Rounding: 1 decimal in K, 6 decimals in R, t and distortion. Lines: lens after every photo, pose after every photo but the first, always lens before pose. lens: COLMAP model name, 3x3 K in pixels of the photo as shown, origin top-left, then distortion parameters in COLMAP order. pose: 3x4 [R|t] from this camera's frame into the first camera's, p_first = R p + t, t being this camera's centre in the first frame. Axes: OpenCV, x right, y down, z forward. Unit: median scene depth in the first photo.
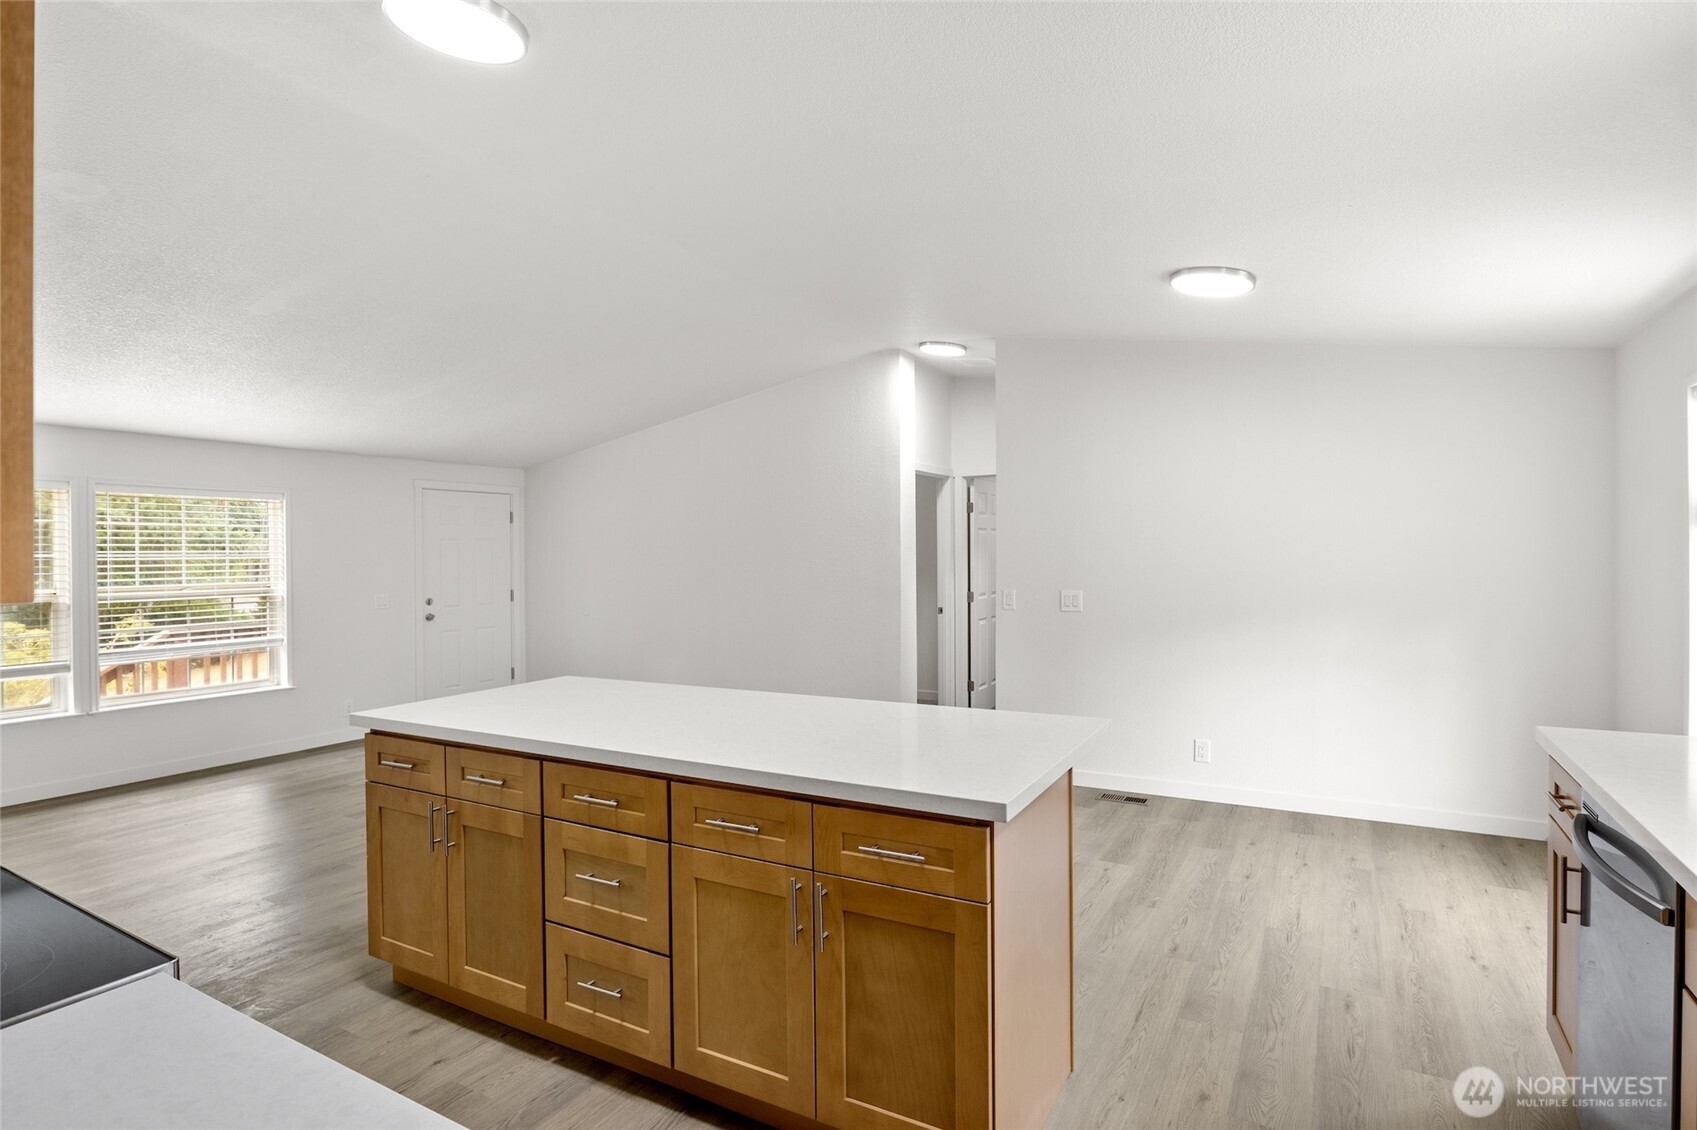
lens RADIAL K [[847.8, 0, 848.5], [0, 847.8, 565.0], [0, 0, 1]] dist [-0.000850, -0.000270]
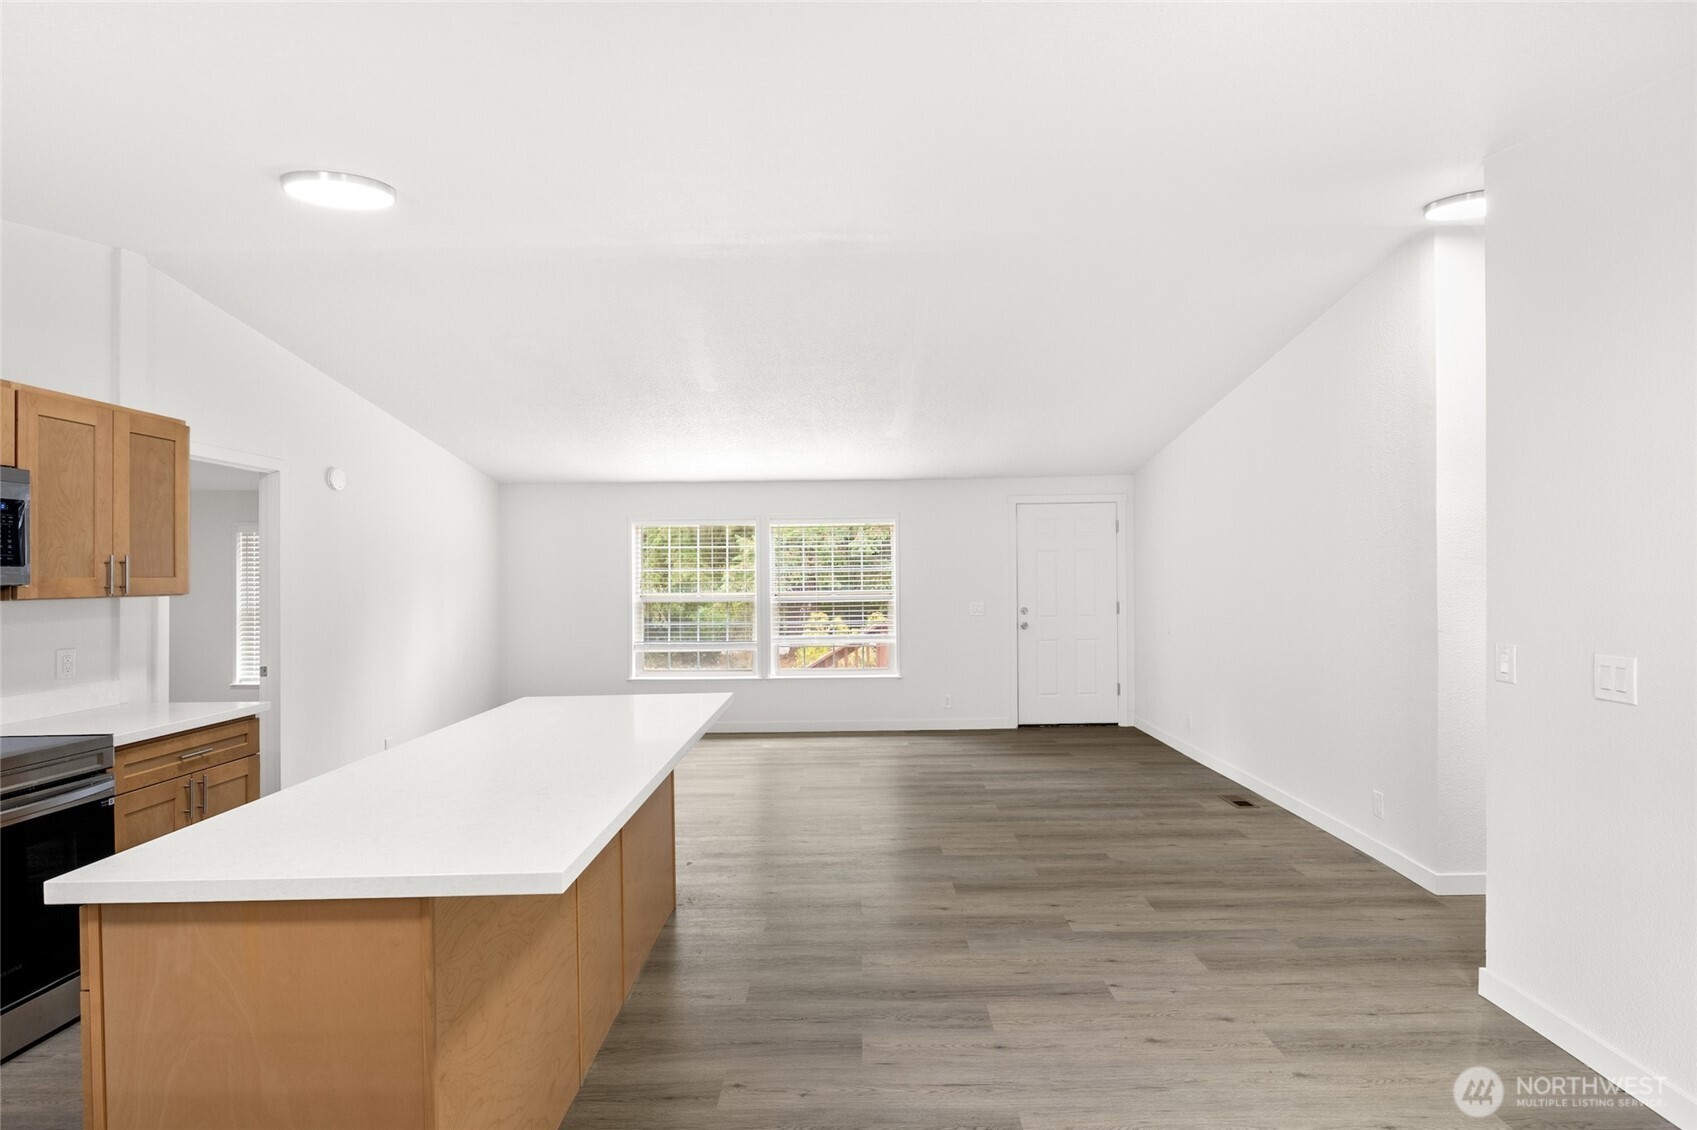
lens RADIAL K [[847.8, 0, 848.5], [0, 847.8, 565.0], [0, 0, 1]] dist [-0.000850, -0.000270]
pose [[0.489164, -0.001853, -0.872190, 0.380718], [0.001942, 0.999998, -0.001036, -0.015807], [0.872189, -0.001187, 0.489167, 0.348425]]
